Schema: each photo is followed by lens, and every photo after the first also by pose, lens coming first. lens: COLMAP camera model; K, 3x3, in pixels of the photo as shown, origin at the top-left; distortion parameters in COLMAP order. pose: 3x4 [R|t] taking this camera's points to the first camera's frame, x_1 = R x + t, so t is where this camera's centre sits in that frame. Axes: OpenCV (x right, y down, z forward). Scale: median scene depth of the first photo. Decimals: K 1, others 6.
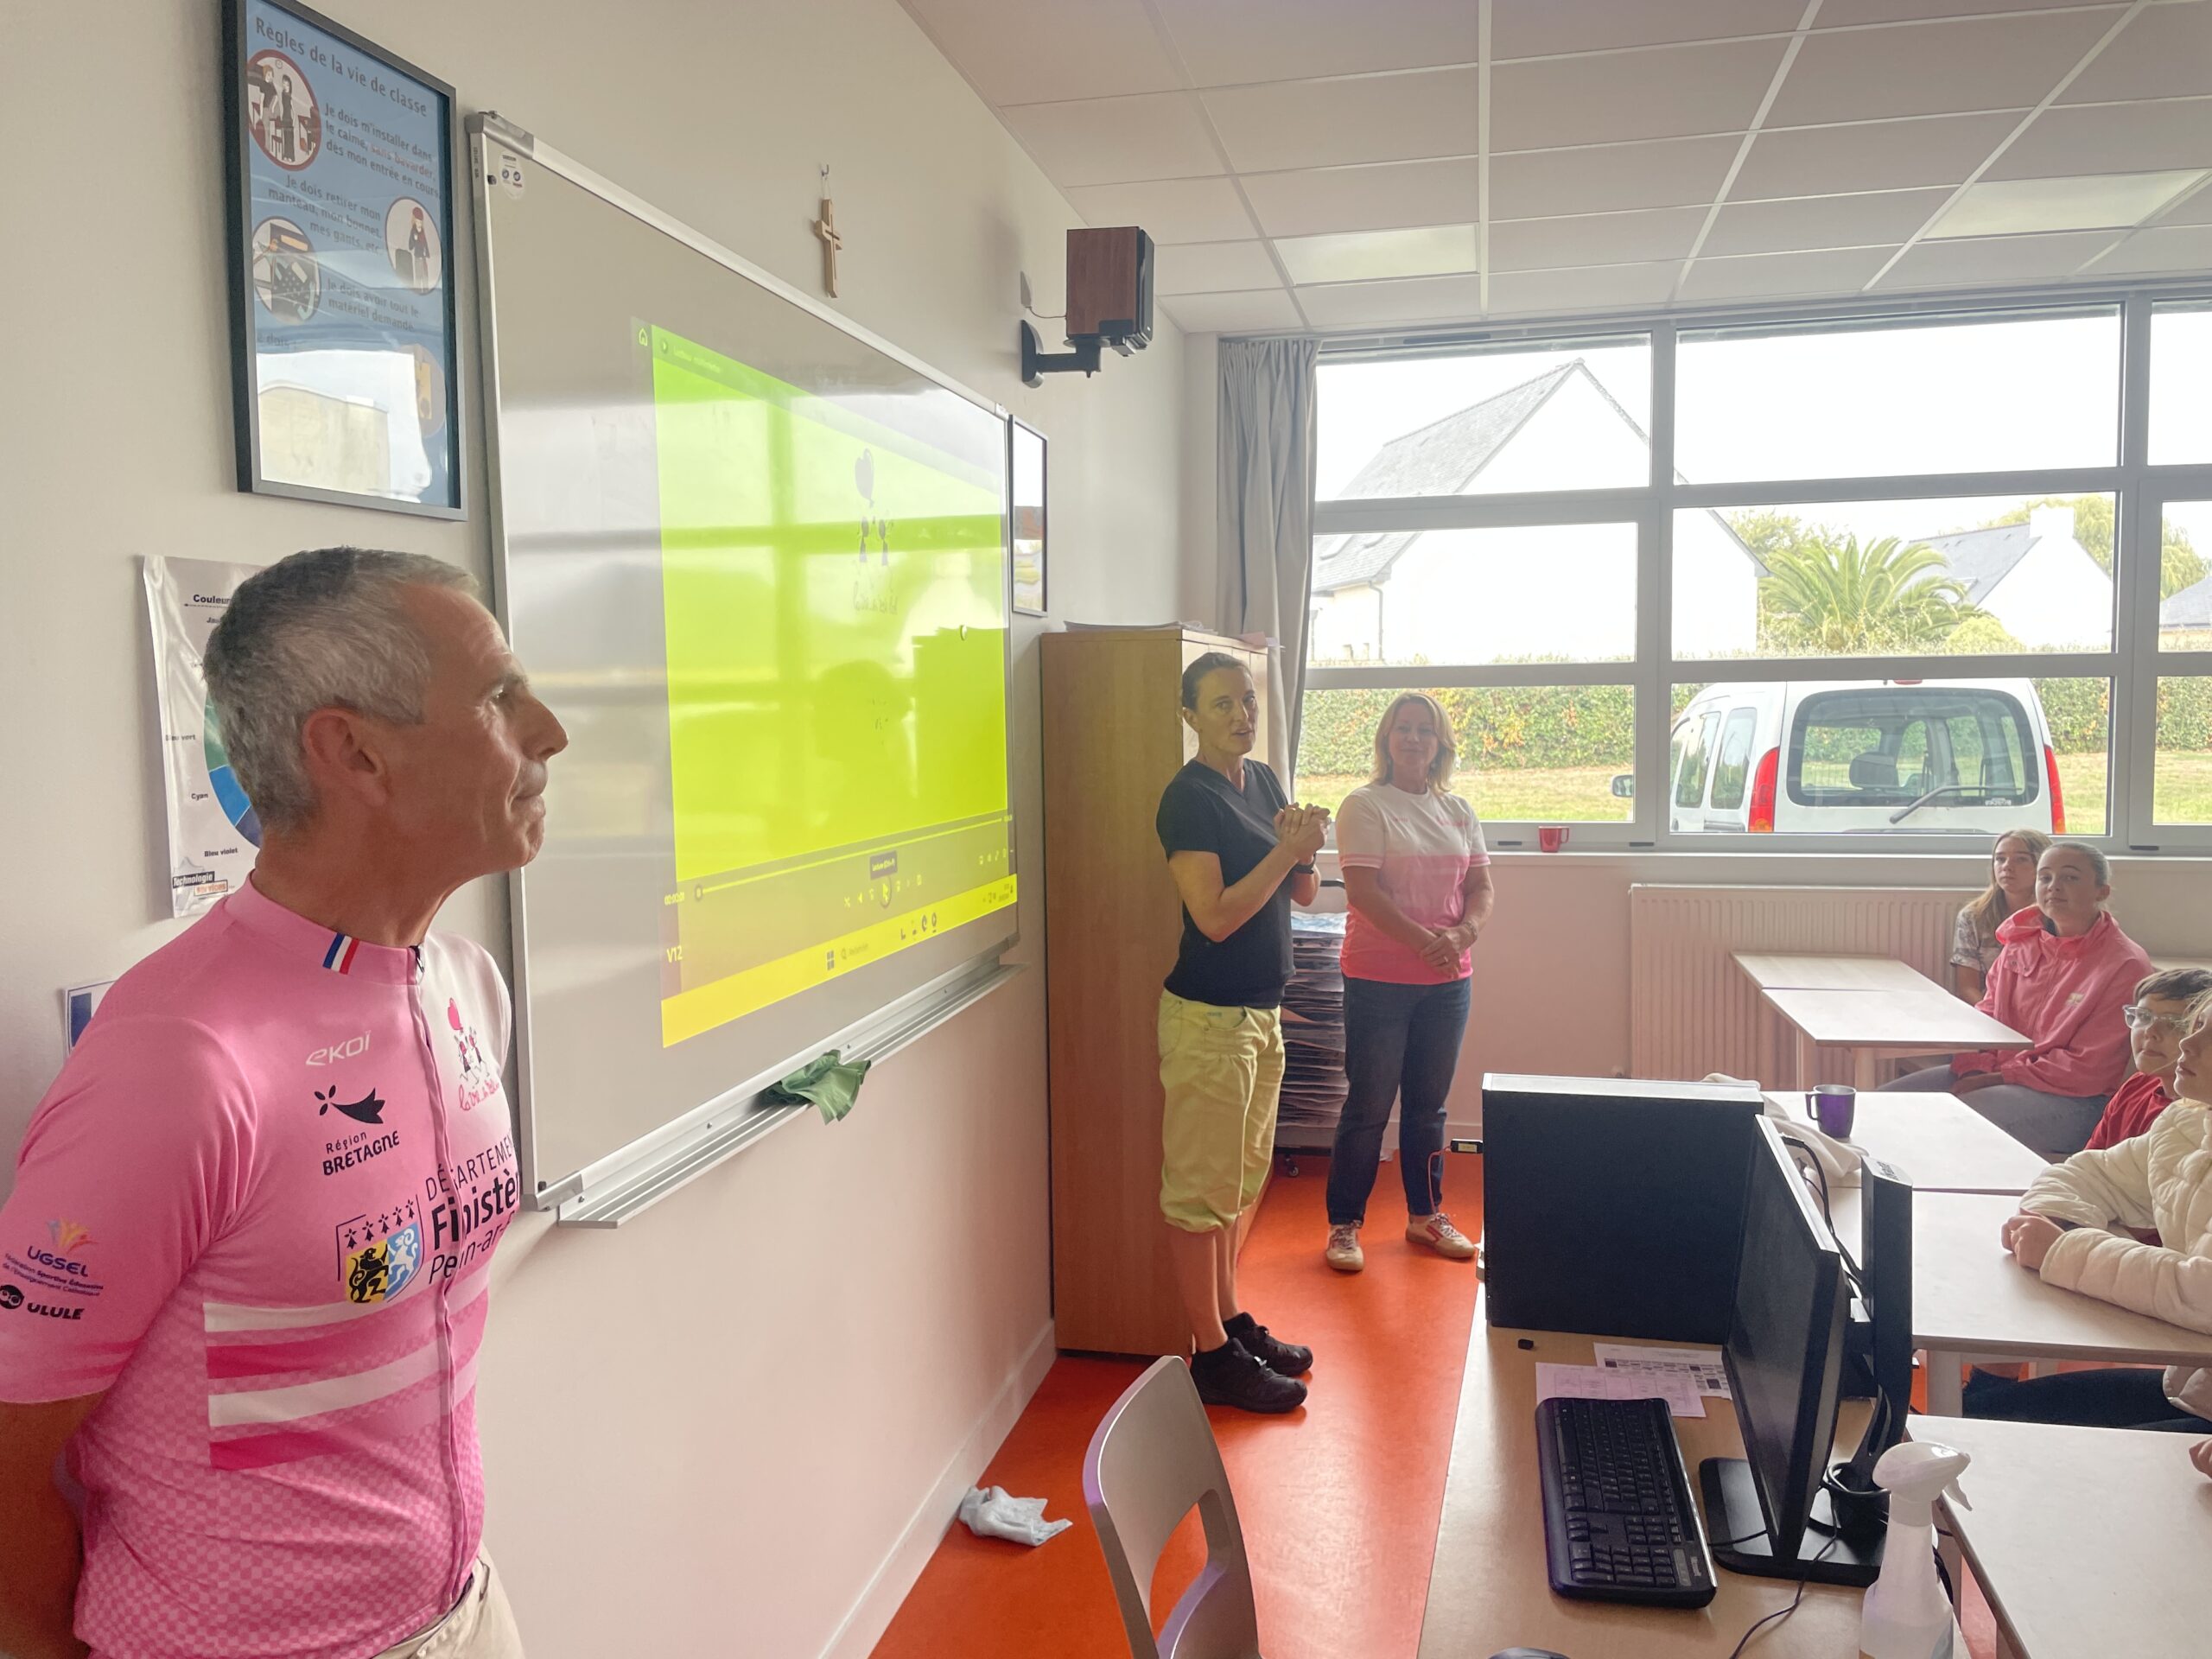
lens RADIAL K [[1657.7, 0, 1112.1], [0, 1657.7, 827.0], [0, 0, 1]] dist [0.068367, -0.089405]
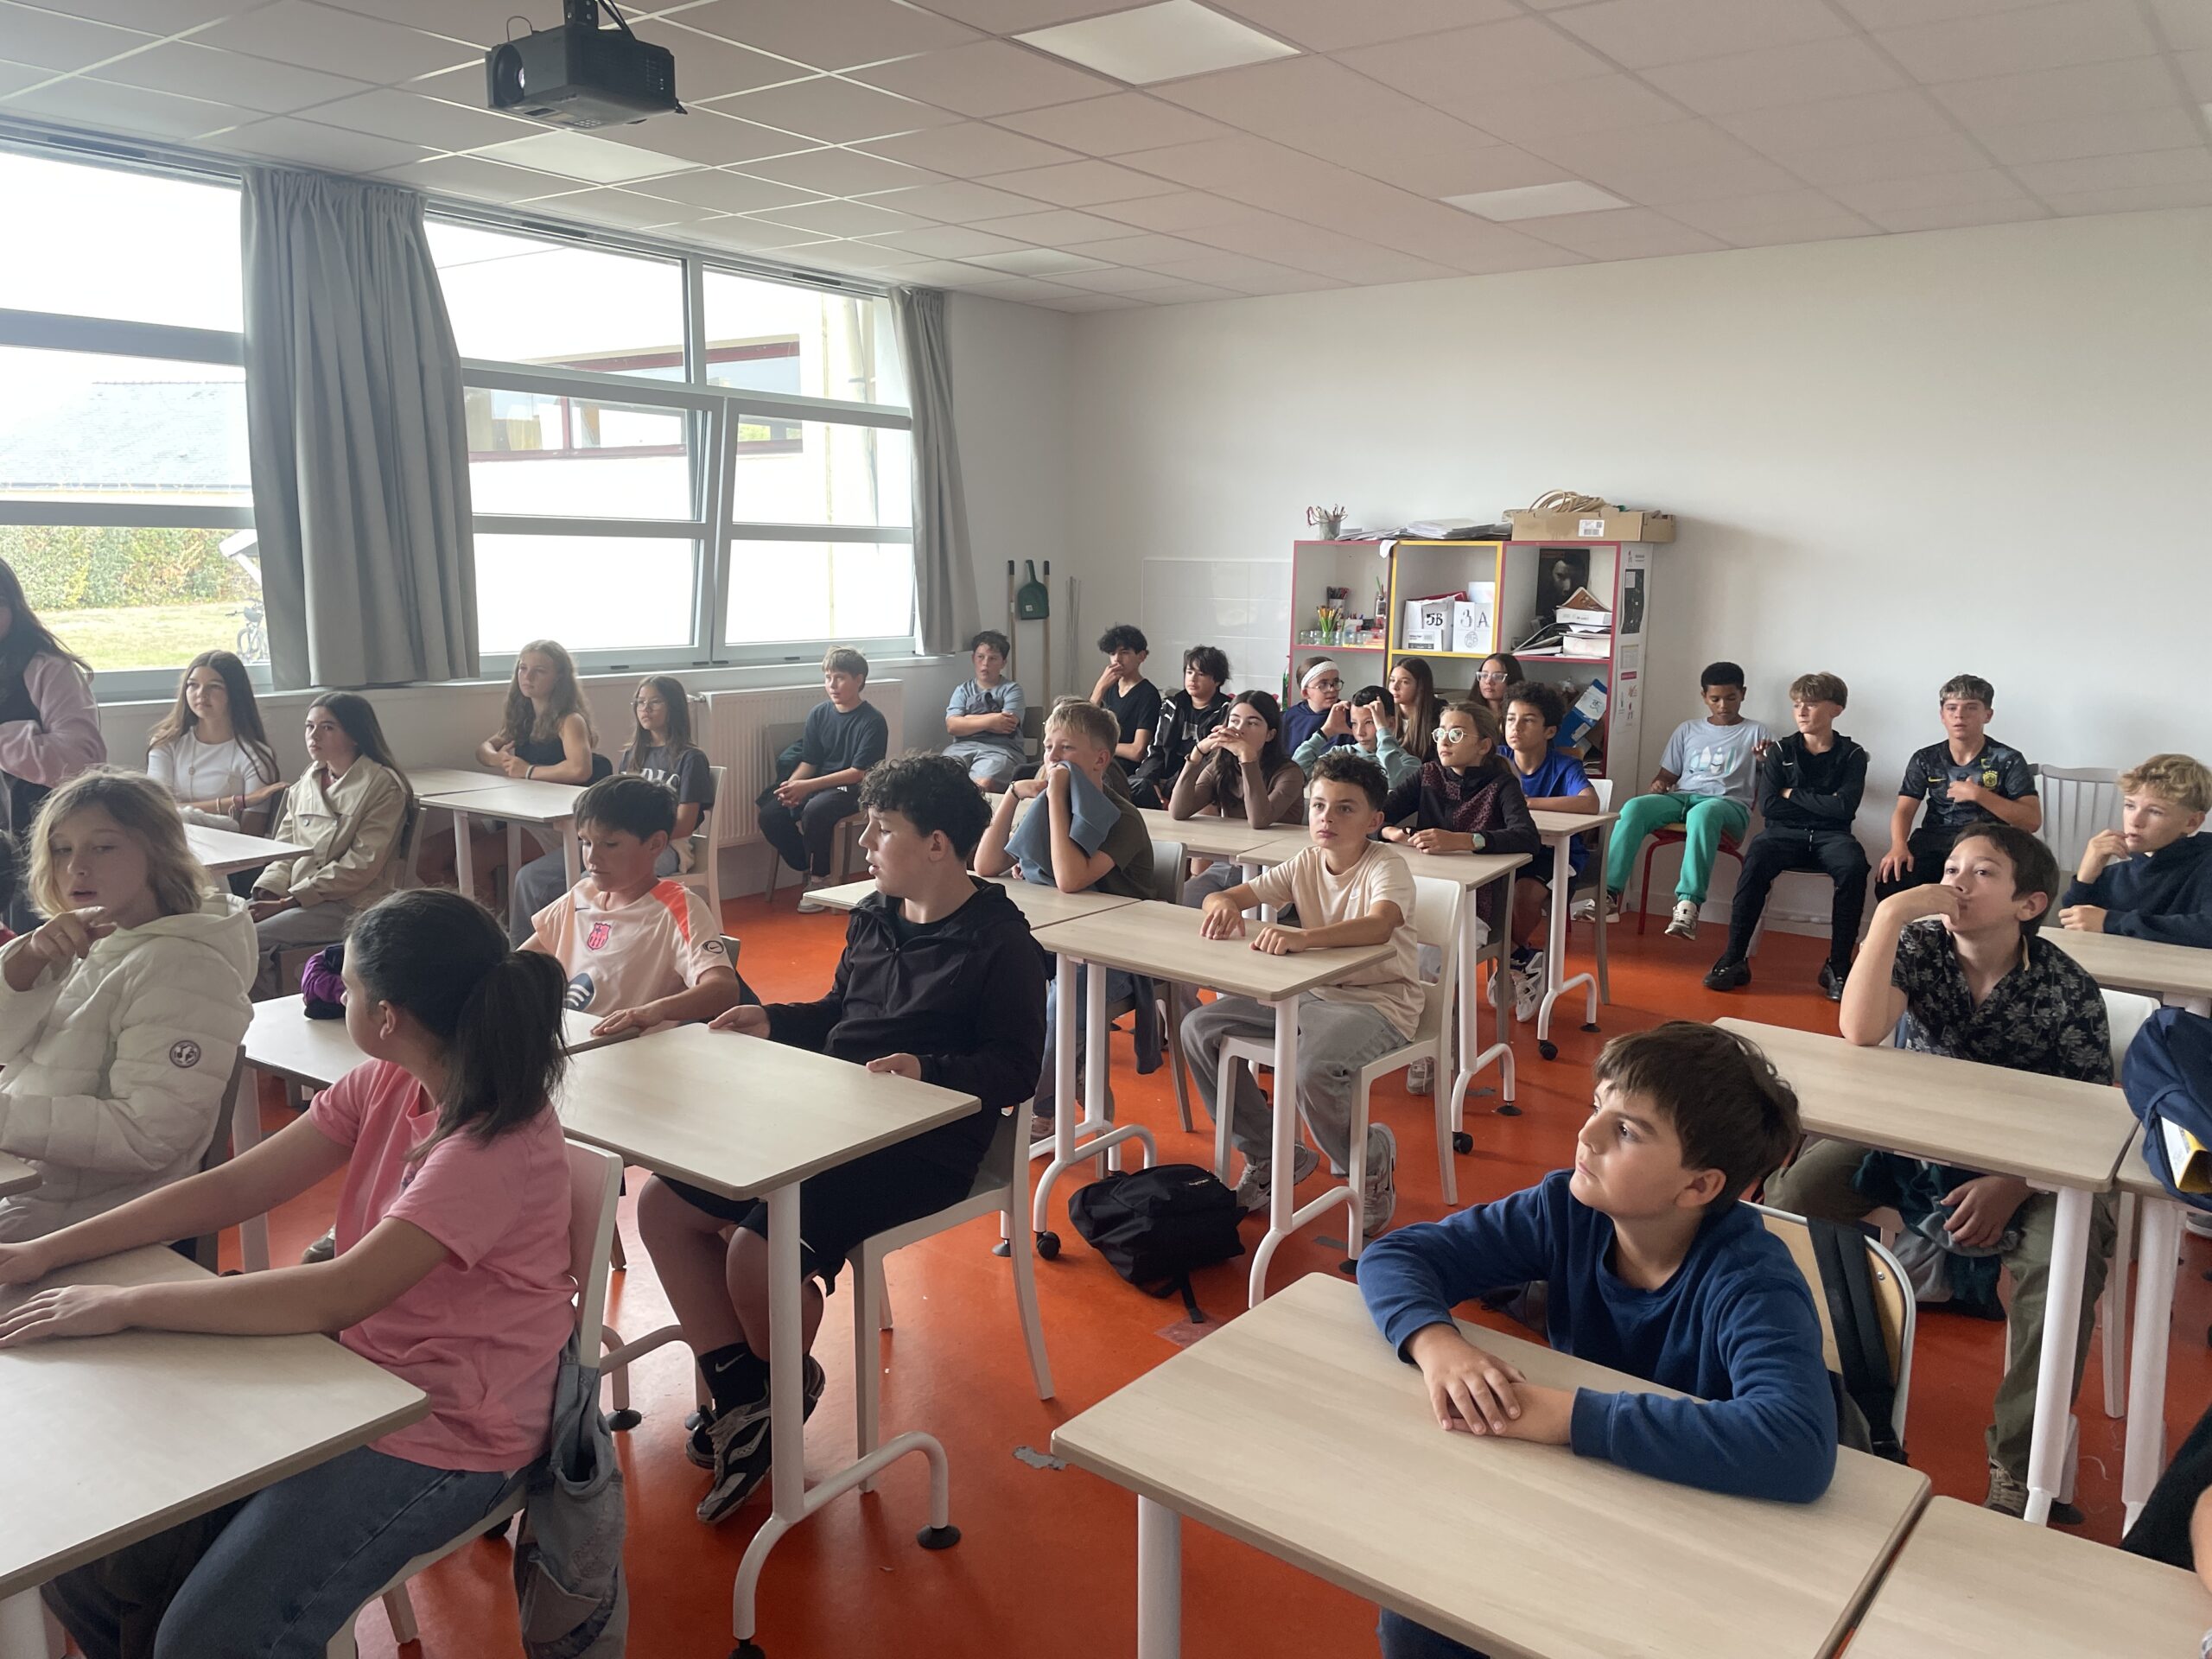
lens RADIAL K [[1657.7, 0, 1107.1], [0, 1657.7, 829.5], [0, 0, 1]] dist [0.068367, -0.089405]
pose [[0.437767, -0.134723, 0.888938, -0.692520], [0.053671, 0.990862, 0.123740, -0.004842], [-0.897485, -0.006459, 0.440997, 0.141300]]
